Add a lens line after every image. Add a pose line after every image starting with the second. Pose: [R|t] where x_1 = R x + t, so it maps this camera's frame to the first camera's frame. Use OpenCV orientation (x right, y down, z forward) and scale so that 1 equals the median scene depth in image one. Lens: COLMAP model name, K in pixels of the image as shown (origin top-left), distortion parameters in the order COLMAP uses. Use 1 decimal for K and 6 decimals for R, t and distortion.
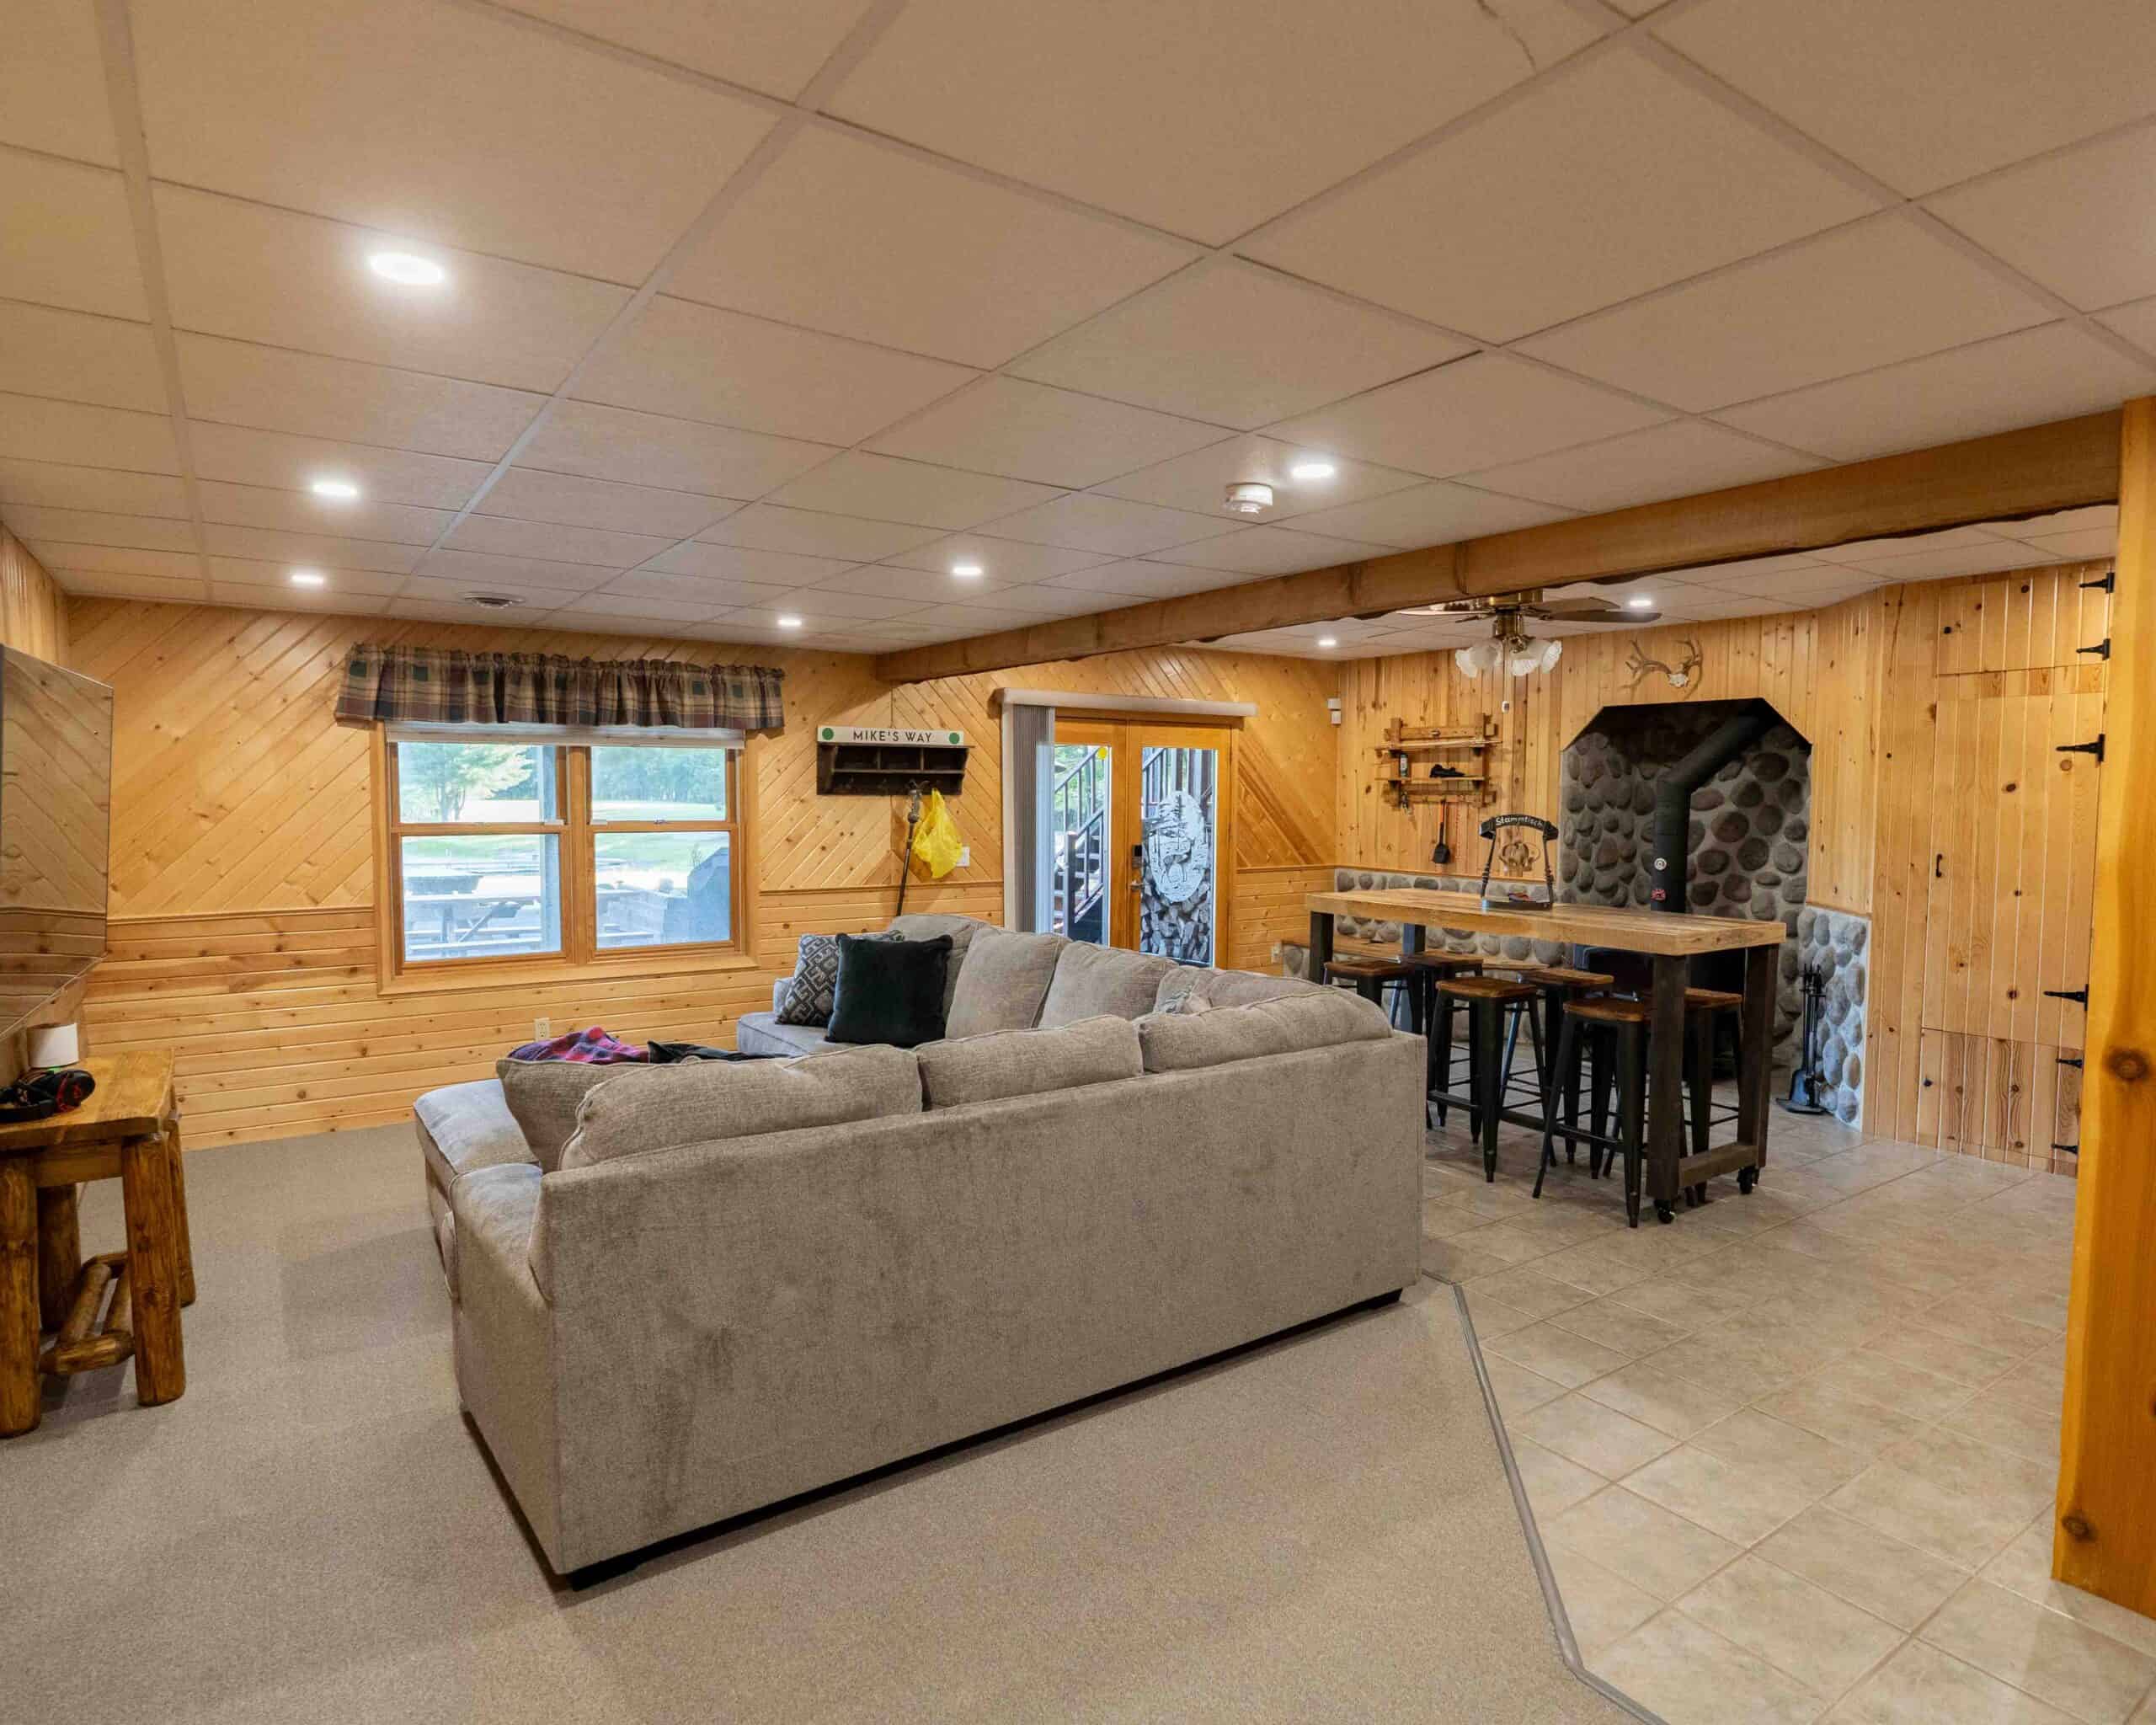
lens RADIAL K [[1218.7, 0, 1083.6], [0, 1218.7, 866.1], [0, 0, 1]] dist [-0.012300, -0.001337]
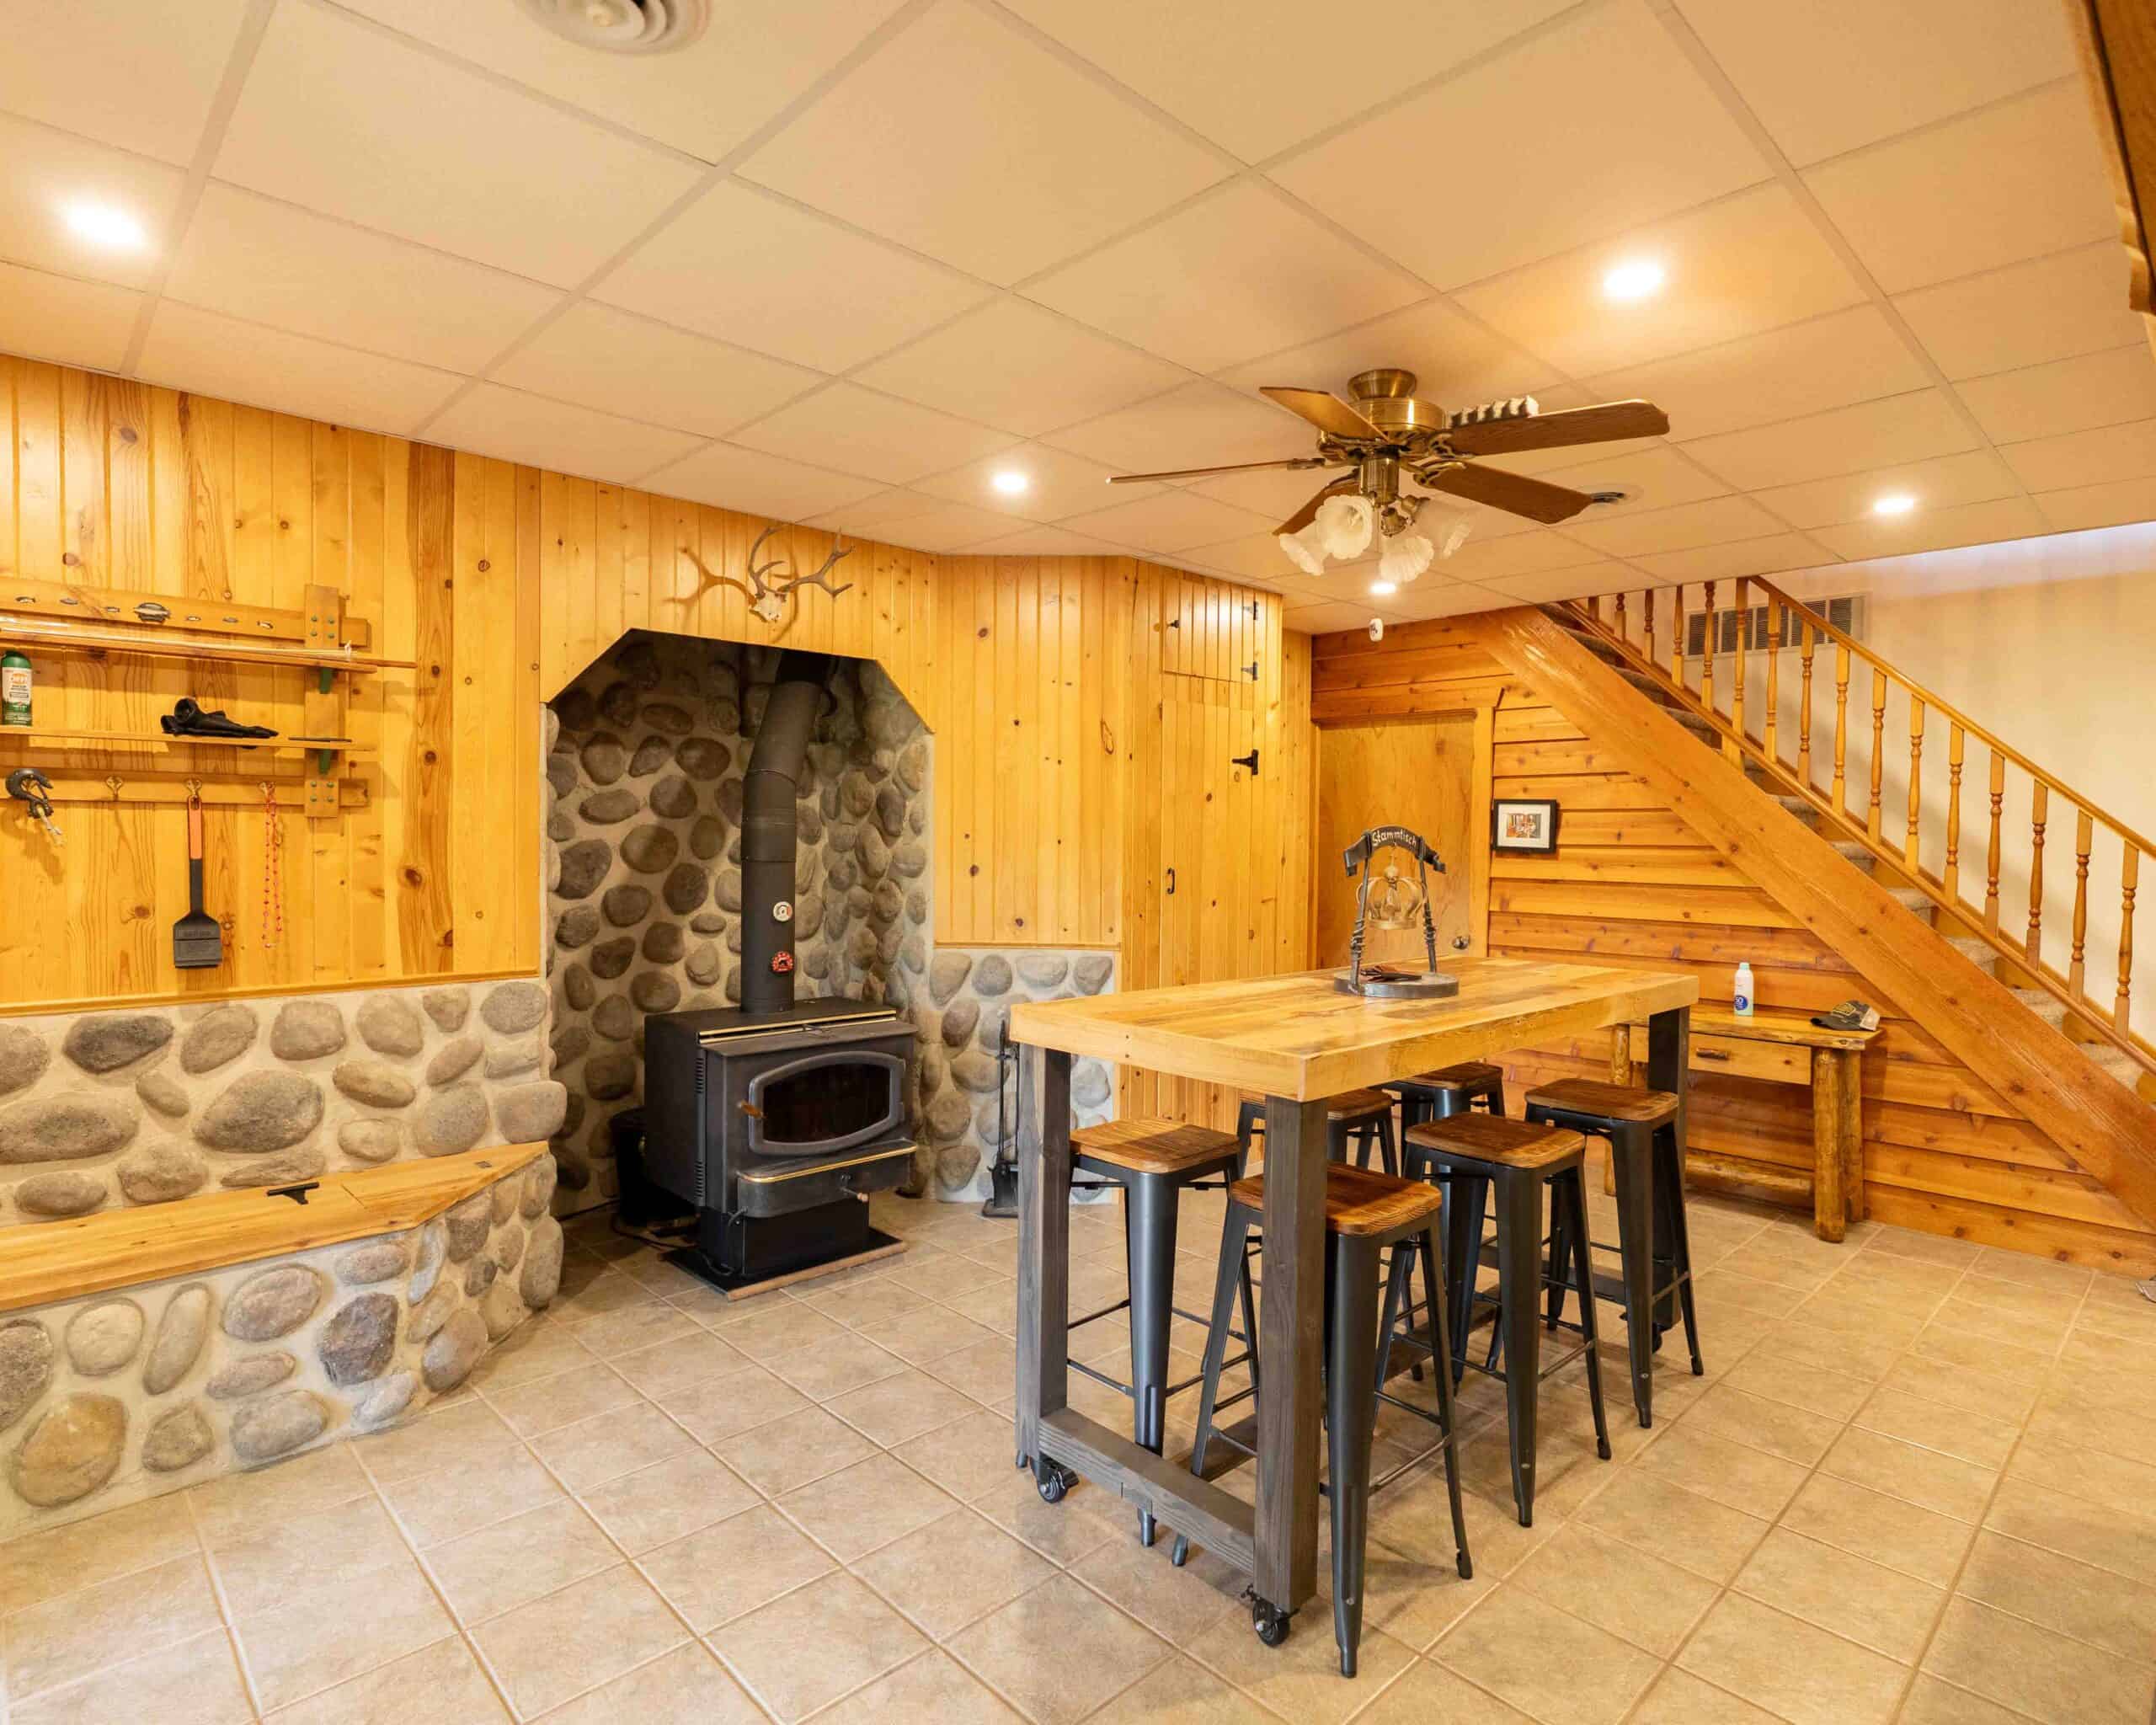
lens RADIAL K [[1175.2, 0, 1083.5], [0, 1175.2, 863.5], [0, 0, 1]] dist [-0.007331, 0.003577]
pose [[-0.157759, -0.034011, 0.986892, -0.114278], [0.049752, 0.997864, 0.042343, -0.039963], [-0.986224, 0.055780, -0.155730, 0.883453]]
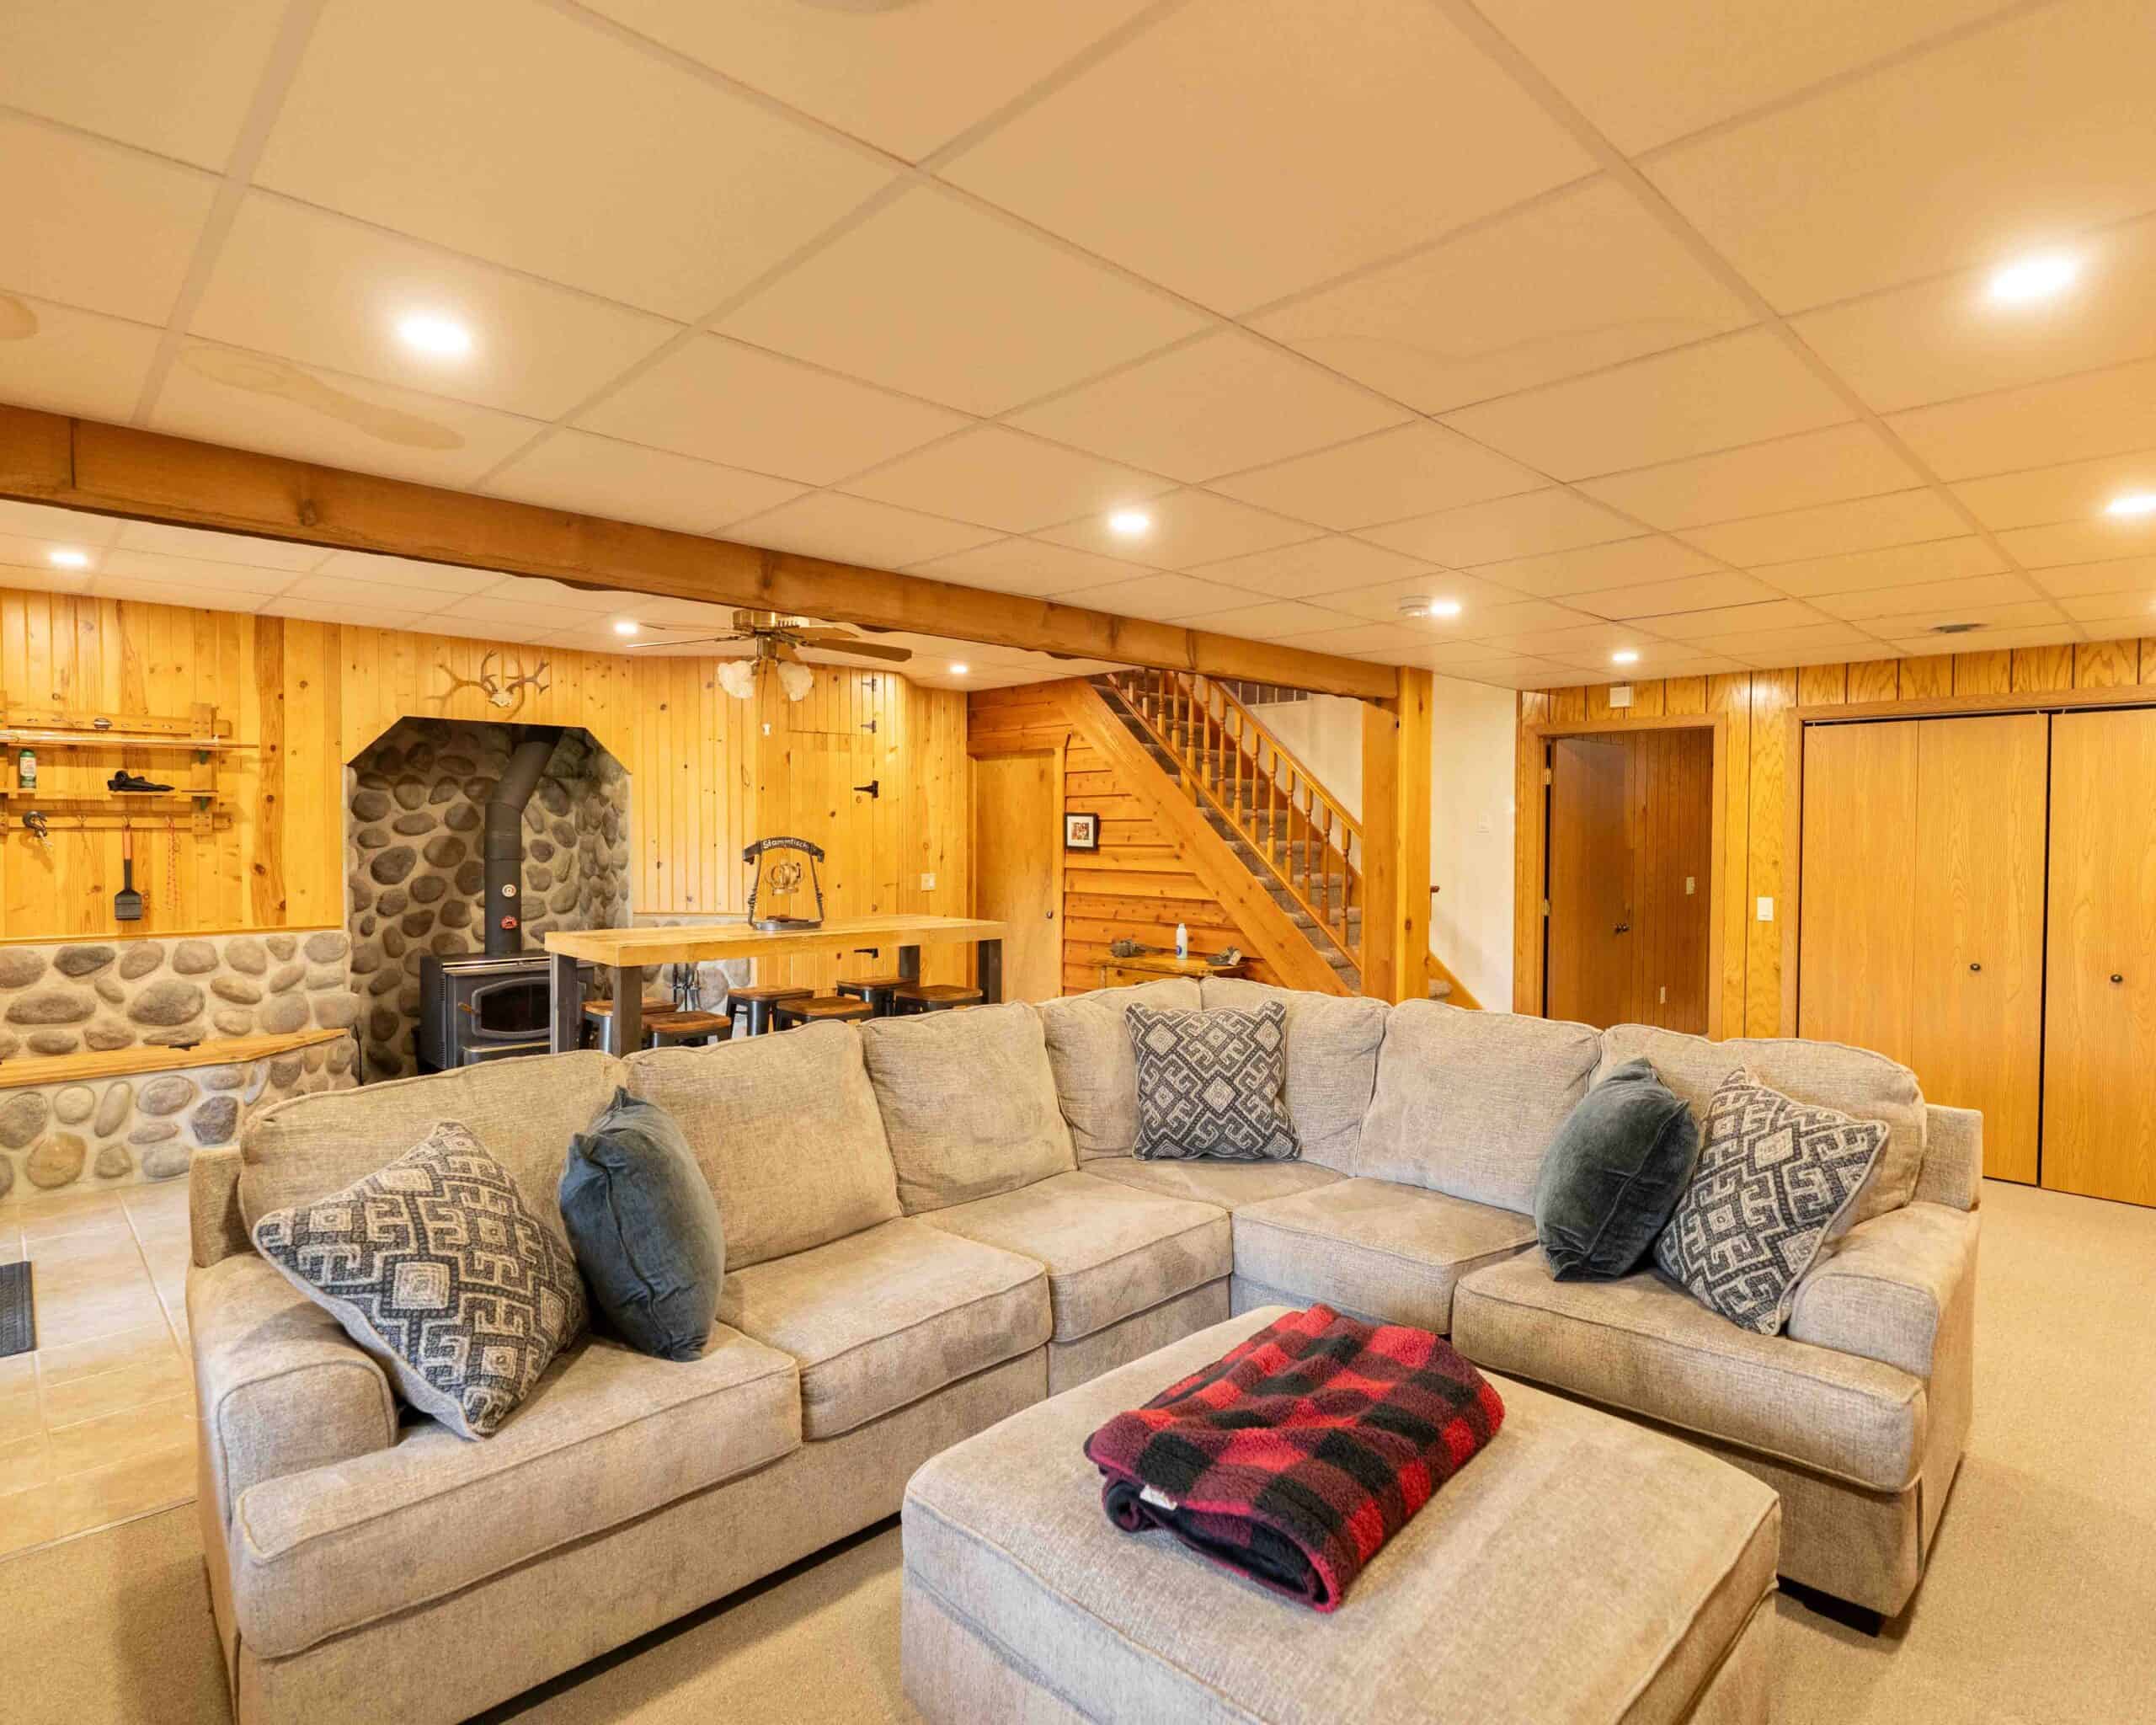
lens RADIAL K [[1175.2, 0, 1084.1], [0, 1175.2, 859.2], [0, 0, 1]] dist [-0.007331, 0.003577]
pose [[-0.154508, -0.029907, 0.987539, -0.473006], [0.056515, 0.997638, 0.039055, -0.034529], [-0.986374, 0.061845, -0.152453, 0.649866]]
